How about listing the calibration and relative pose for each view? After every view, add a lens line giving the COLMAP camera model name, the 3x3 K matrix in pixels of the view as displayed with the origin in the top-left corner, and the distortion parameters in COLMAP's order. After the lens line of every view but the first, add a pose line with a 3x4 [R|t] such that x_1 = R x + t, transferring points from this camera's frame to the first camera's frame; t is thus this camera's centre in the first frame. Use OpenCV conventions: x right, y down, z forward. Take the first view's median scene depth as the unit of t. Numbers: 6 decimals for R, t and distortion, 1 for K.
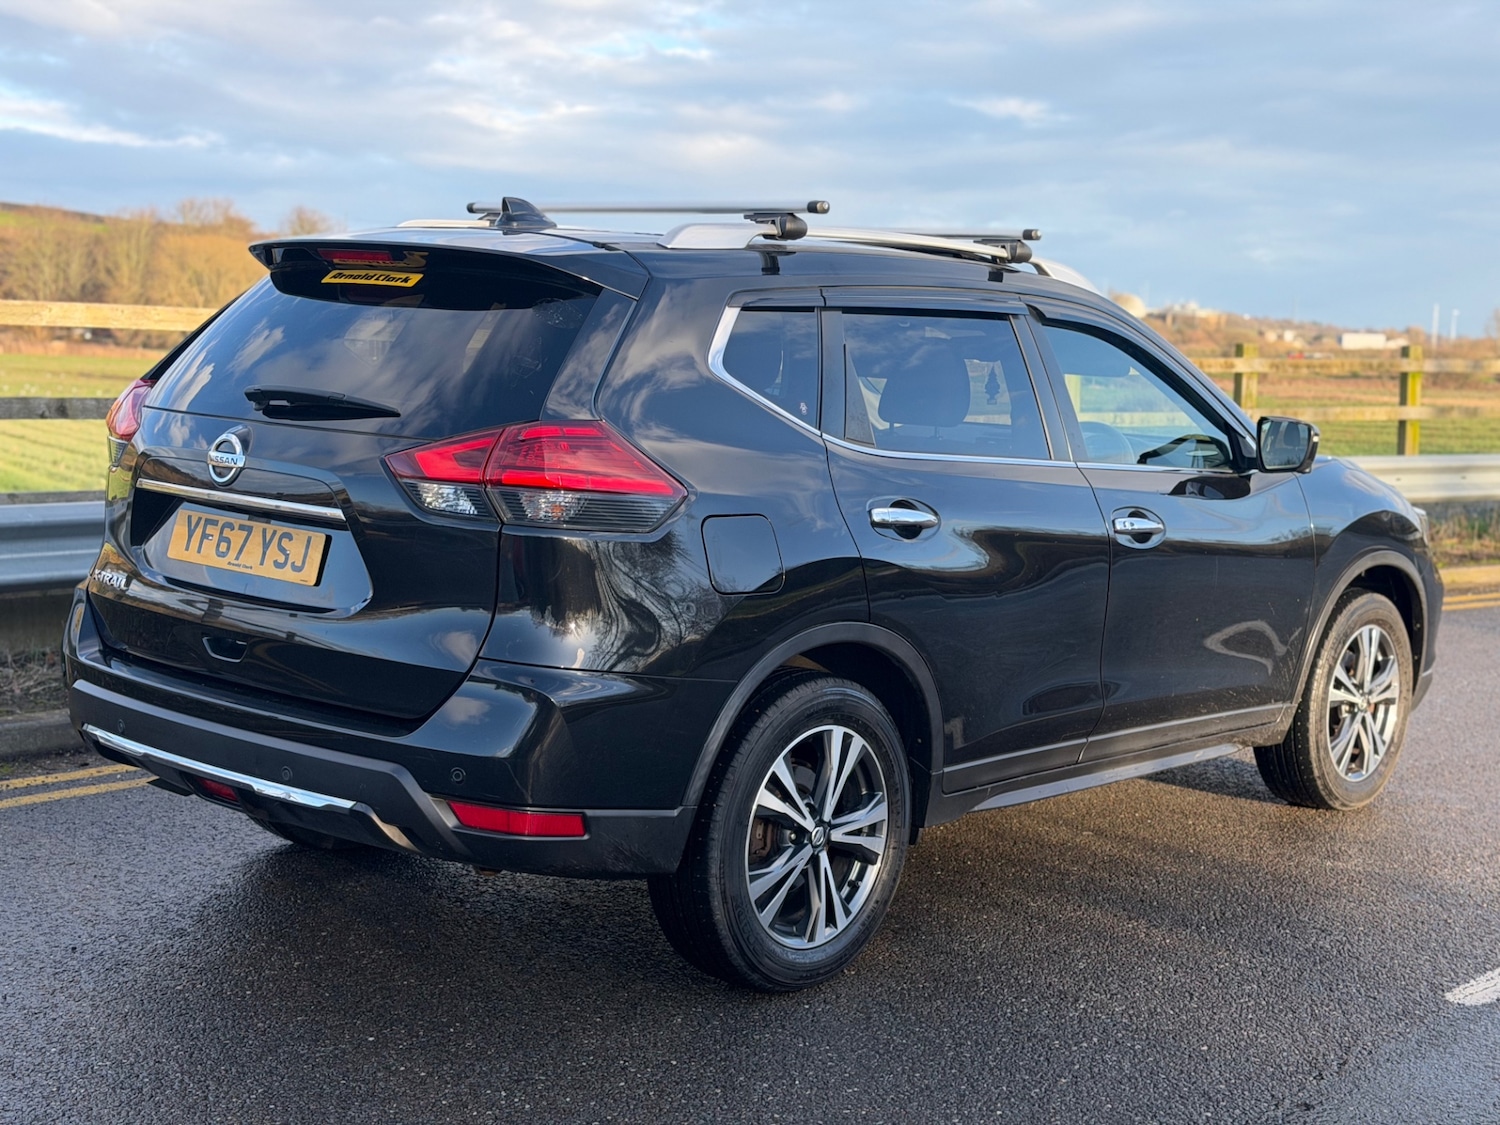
lens RADIAL K [[2066.2, 0, 753.1], [0, 2066.2, 578.8], [0, 0, 1]] dist [0.112088, 0.000000]
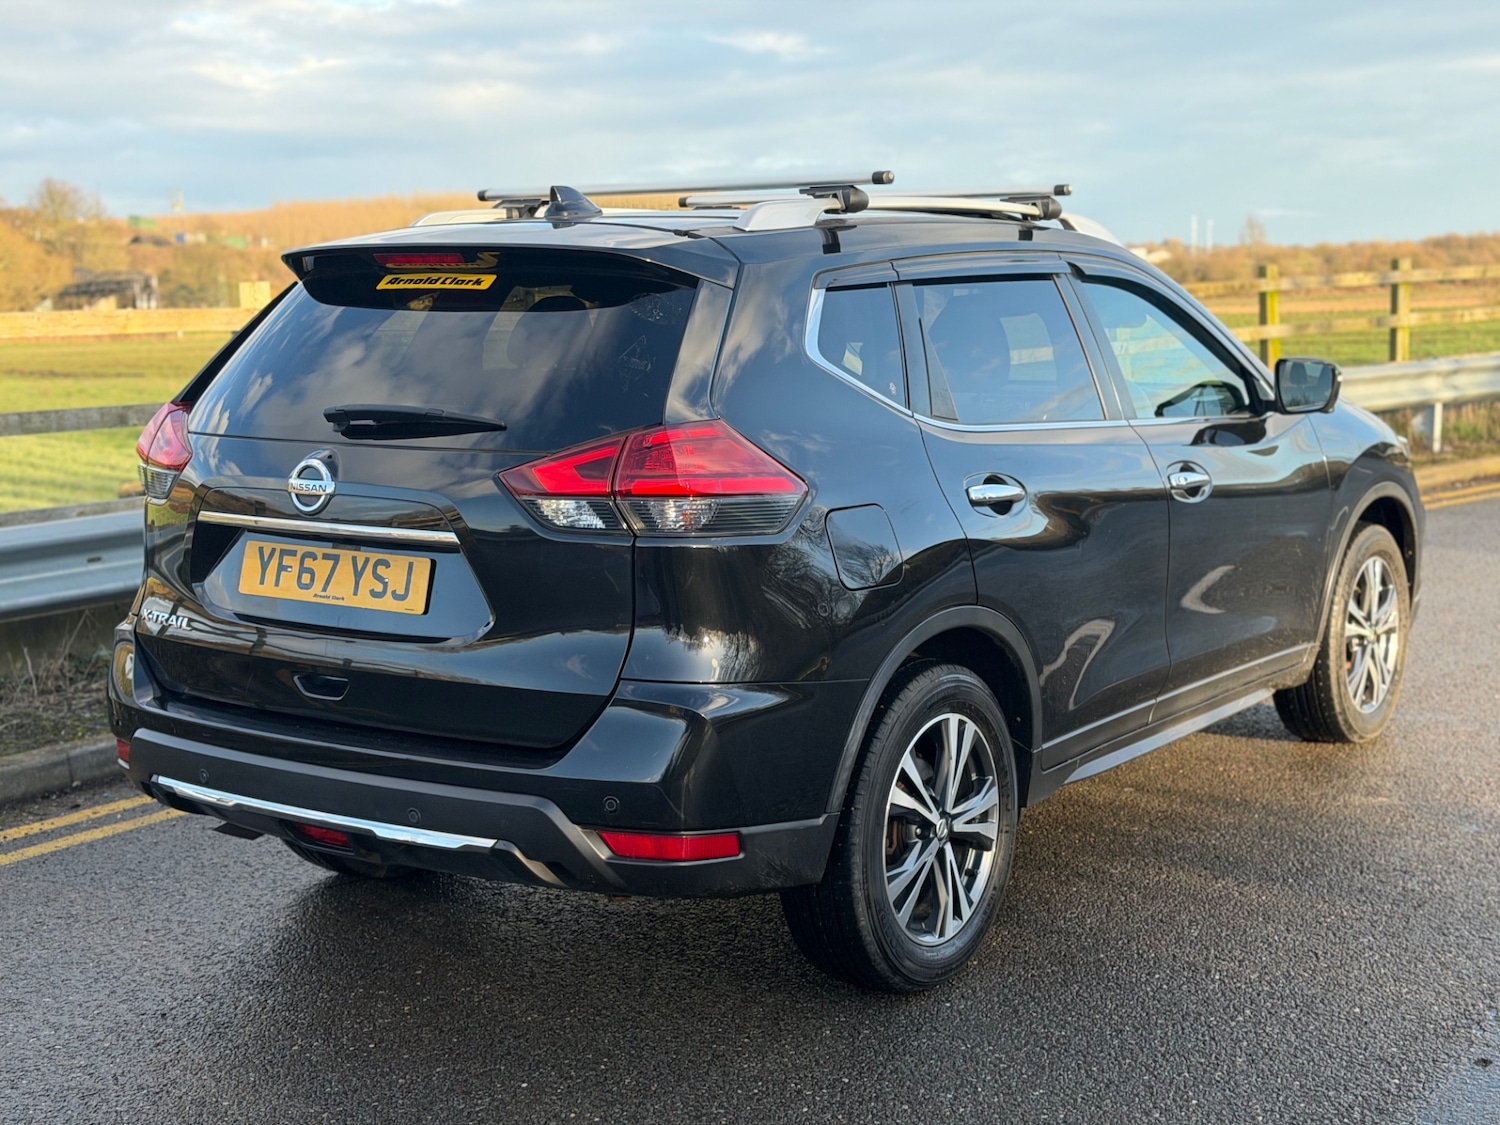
lens RADIAL K [[2066.2, 0, 756.2], [0, 2066.2, 568.1], [0, 0, 1]] dist [0.112088, 0.000000]
pose [[0.992291, -0.074920, 0.098716, -0.143169], [0.072725, 0.997022, 0.025652, -0.028897], [-0.100344, -0.018276, 0.994785, 0.045240]]
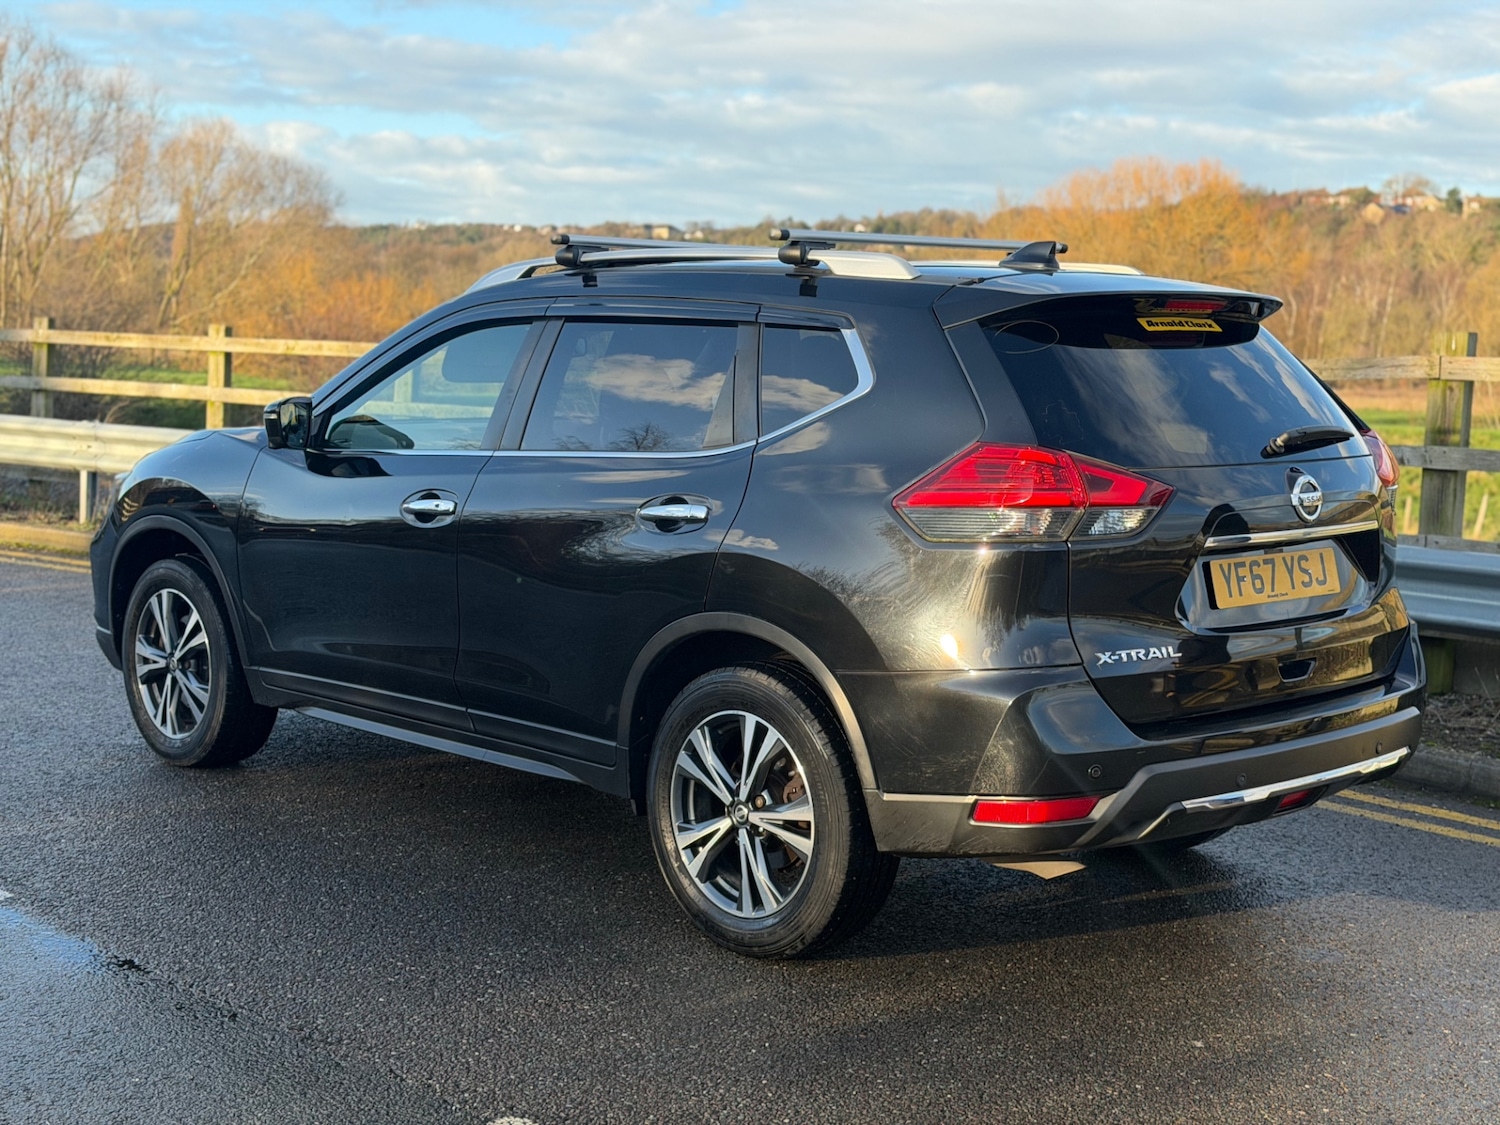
lens RADIAL K [[2066.2, 0, 740.9], [0, 2066.2, 578.4], [0, 0, 1]] dist [0.112088, 0.000000]
pose [[0.088511, -0.168873, 0.981656, -1.313716], [0.110837, 0.981073, 0.158779, -0.215137], [-0.989889, 0.094750, 0.105553, 1.136239]]
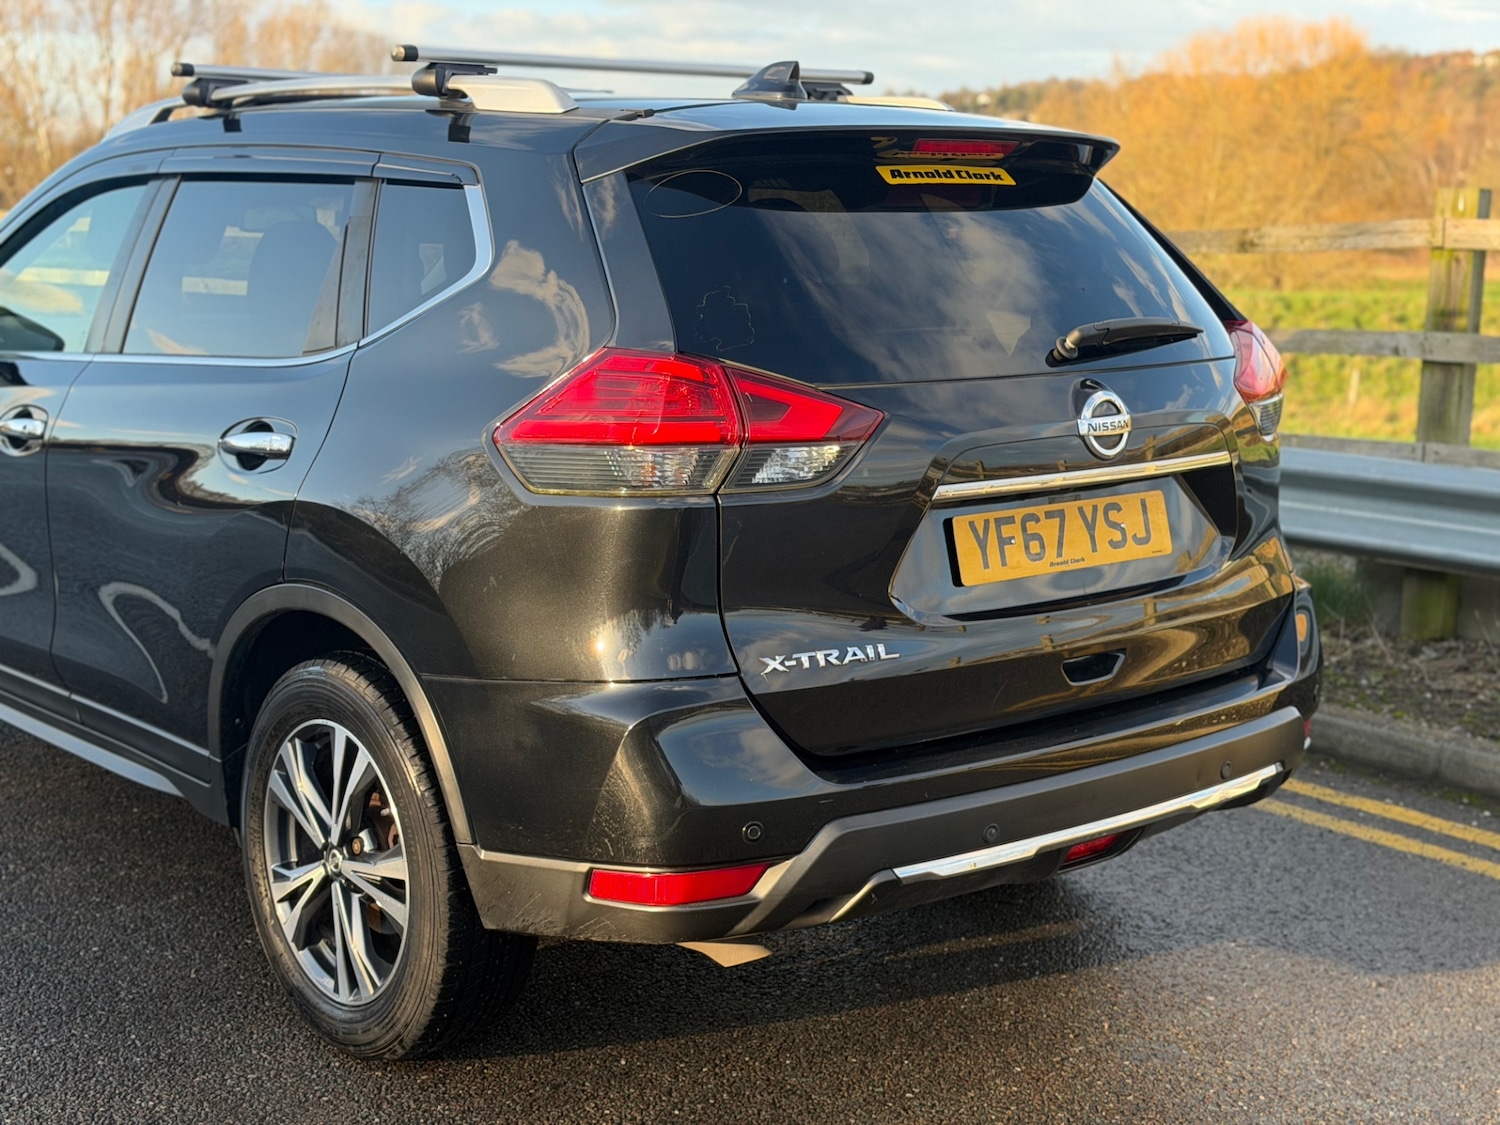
lens RADIAL K [[2066.2, 0, 724.6], [0, 2066.2, 571.6], [0, 0, 1]] dist [0.112088, 0.000000]
pose [[0.152619, -0.221727, 0.963091, -0.981185], [0.124720, 0.971037, 0.203792, -0.170884], [-0.980384, 0.089014, 0.175852, 0.967149]]
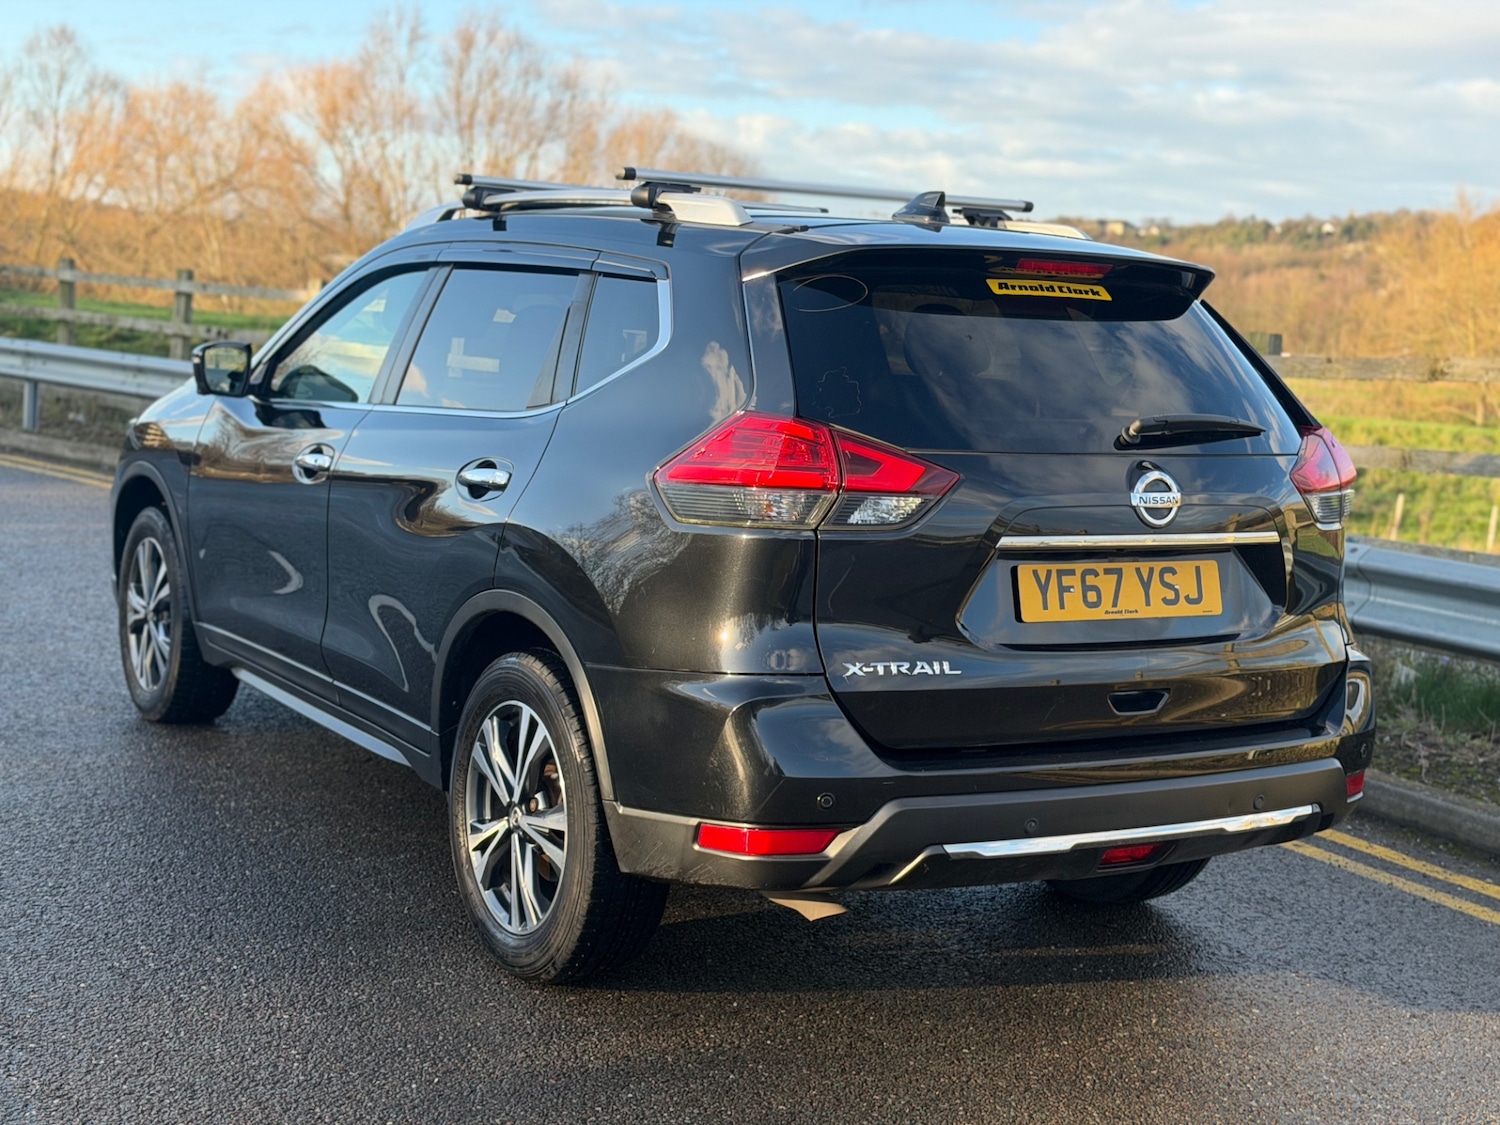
lens RADIAL K [[2066.2, 0, 741.2], [0, 2066.2, 571.3], [0, 0, 1]] dist [0.112088, 0.000000]
pose [[0.298634, -0.156483, 0.941451, -1.134463], [0.079219, 0.987126, 0.138946, -0.161776], [-0.951074, 0.033087, 0.307186, 0.856992]]
